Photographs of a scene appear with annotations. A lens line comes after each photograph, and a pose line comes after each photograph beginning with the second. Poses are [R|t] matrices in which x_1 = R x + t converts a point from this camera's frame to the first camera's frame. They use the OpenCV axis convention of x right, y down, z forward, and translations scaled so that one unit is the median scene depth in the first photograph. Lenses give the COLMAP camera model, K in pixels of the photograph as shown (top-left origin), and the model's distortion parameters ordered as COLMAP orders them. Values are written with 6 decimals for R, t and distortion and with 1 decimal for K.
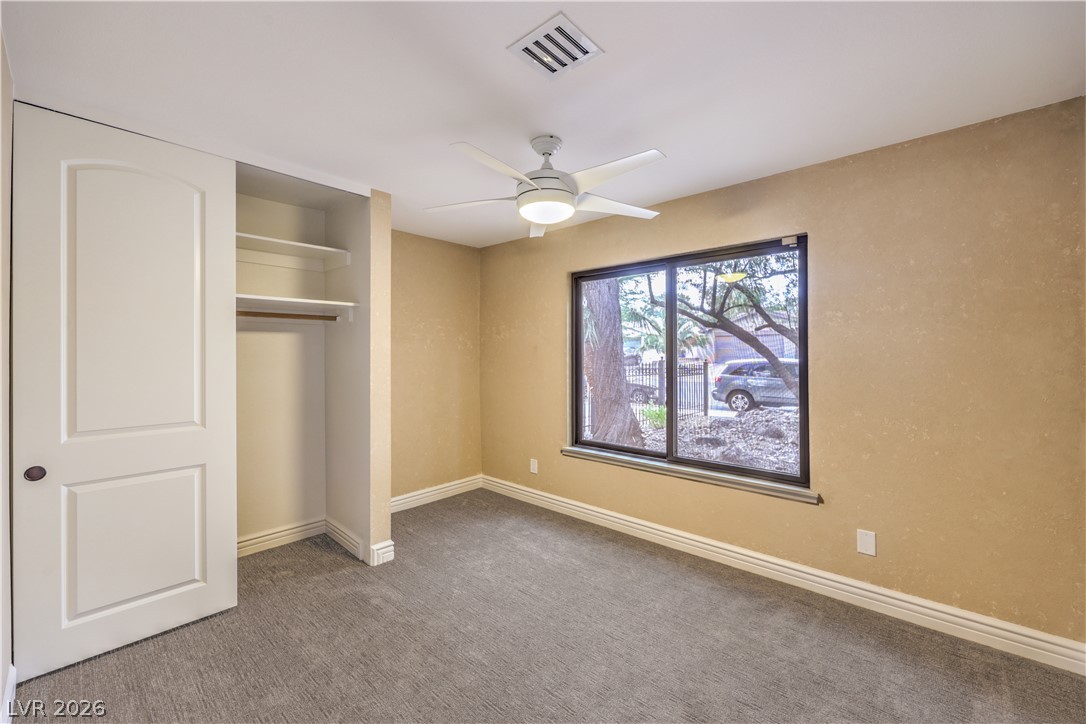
lens RADIAL K [[442.3, 0, 544.6], [0, 442.3, 353.3], [0, 0, 1]] dist [-0.000680, -0.000023]
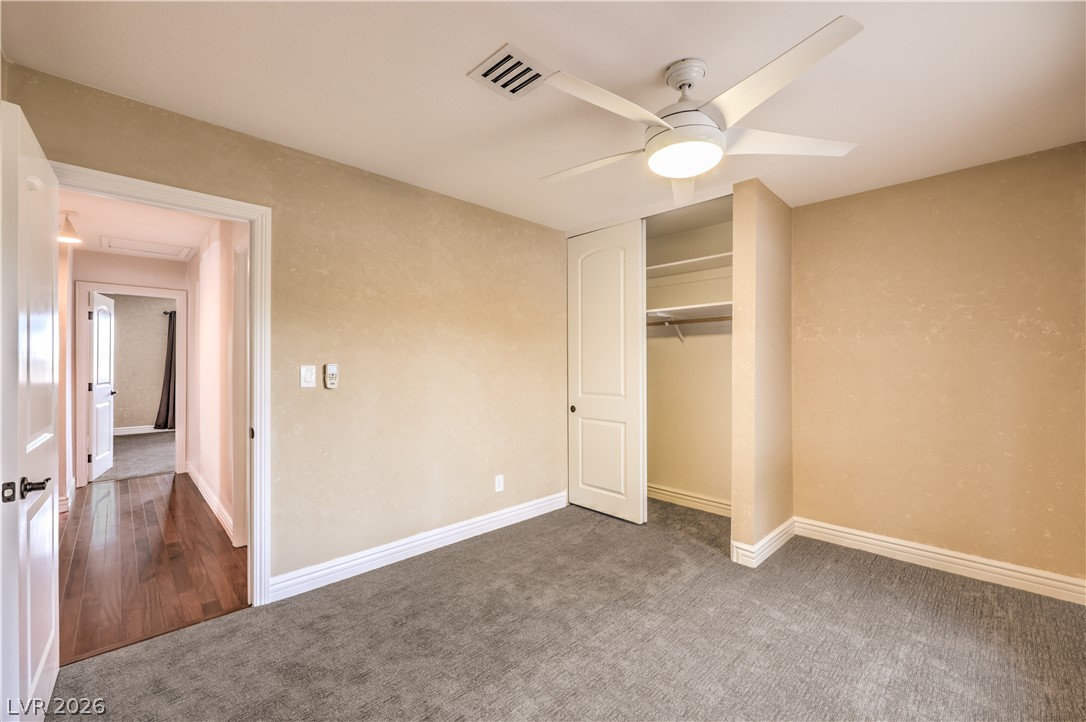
lens RADIAL K [[435.2, 0, 543.4], [0, 435.2, 367.3], [0, 0, 1]] dist [-0.001190, -0.000246]
pose [[-0.061437, 0.011760, -0.998042, 0.725089], [0.004289, 0.999924, 0.011518, 0.032556], [0.998102, -0.003573, -0.061483, 0.738702]]
